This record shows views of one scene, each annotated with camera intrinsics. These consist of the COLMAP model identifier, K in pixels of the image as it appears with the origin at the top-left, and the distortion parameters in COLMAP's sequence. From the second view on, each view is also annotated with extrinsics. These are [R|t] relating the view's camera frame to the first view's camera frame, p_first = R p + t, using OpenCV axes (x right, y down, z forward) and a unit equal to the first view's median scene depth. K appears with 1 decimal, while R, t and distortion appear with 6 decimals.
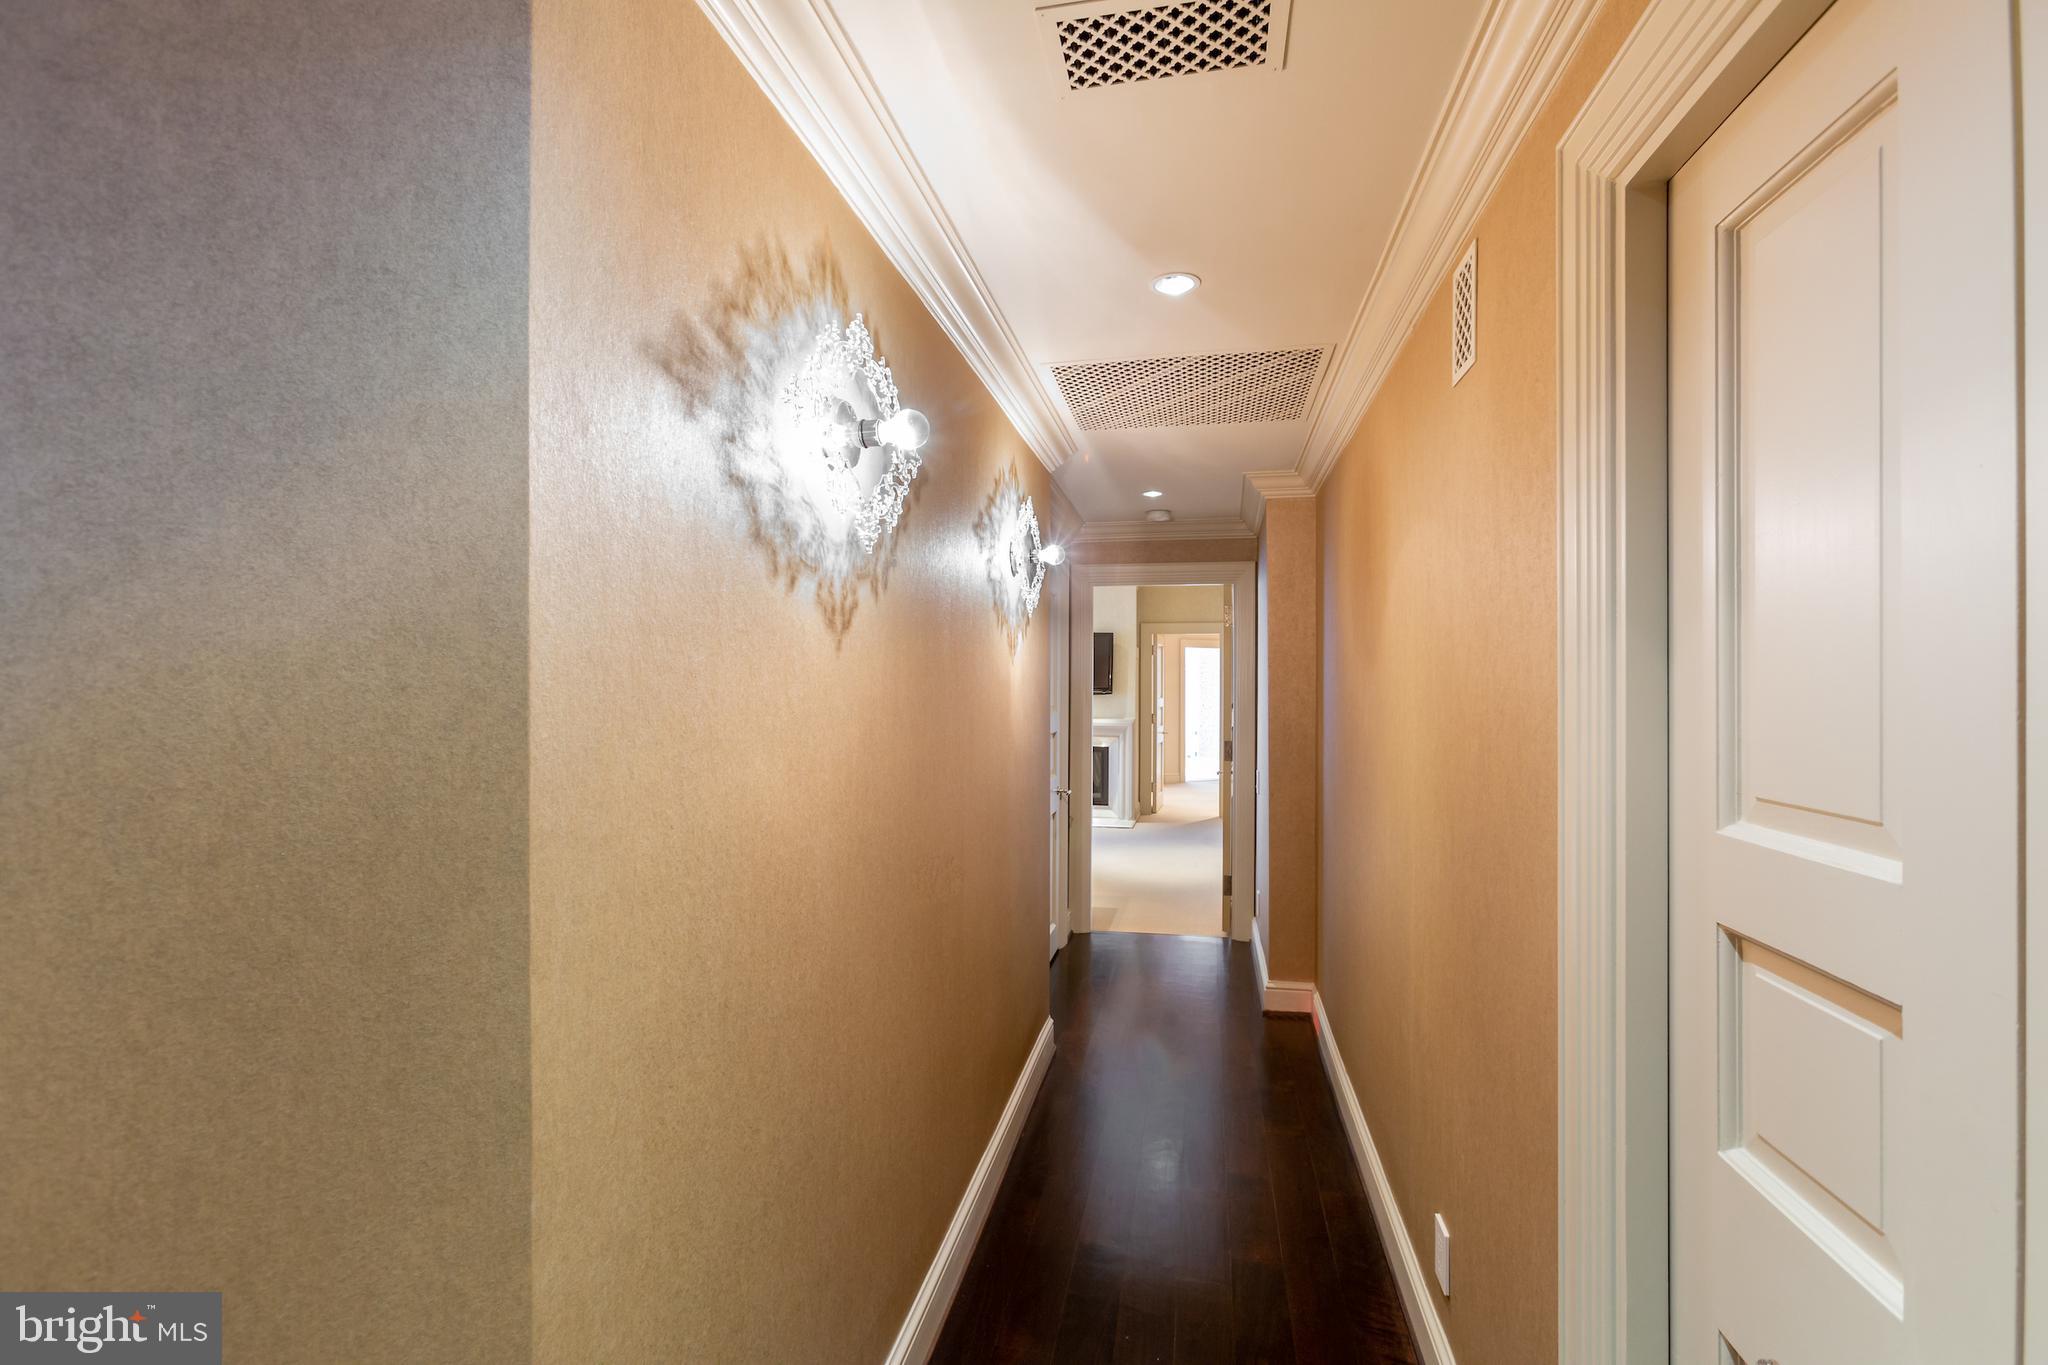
lens RADIAL K [[919.8, 0, 1027.0], [0, 919.8, 684.5], [0, 0, 1]] dist [-0.007693, 0.003265]
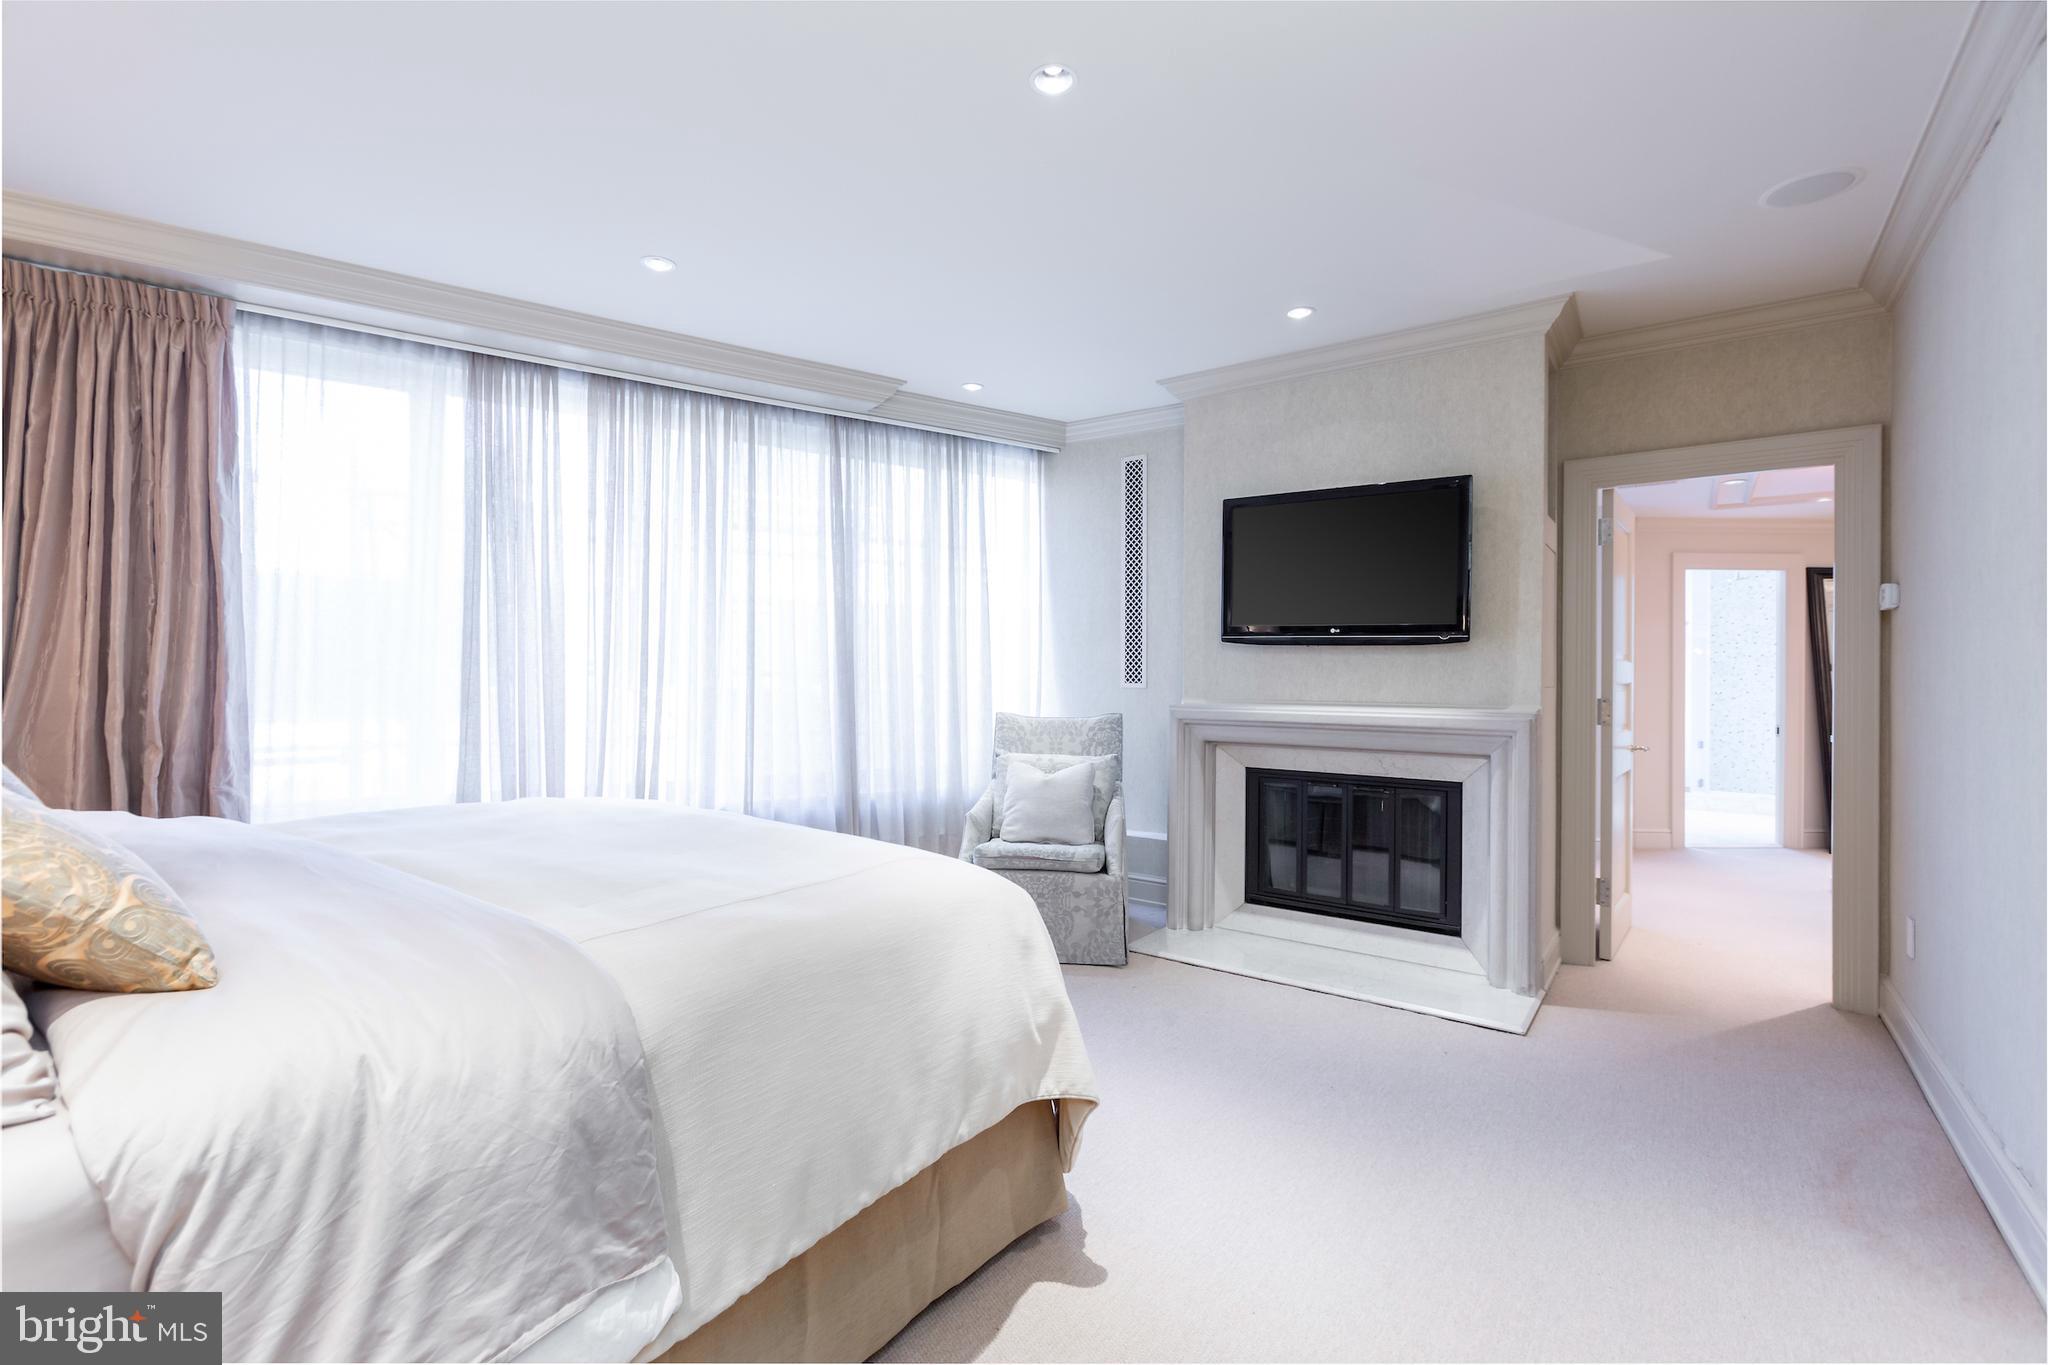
lens RADIAL K [[919.8, 0, 1015.0], [0, 919.8, 674.0], [0, 0, 1]] dist [-0.007693, 0.003265]
pose [[0.903604, -0.000456, -0.428368, 0.080514], [0.001981, 0.999993, 0.003114, 0.020482], [0.428364, -0.003662, 0.903599, 0.553507]]
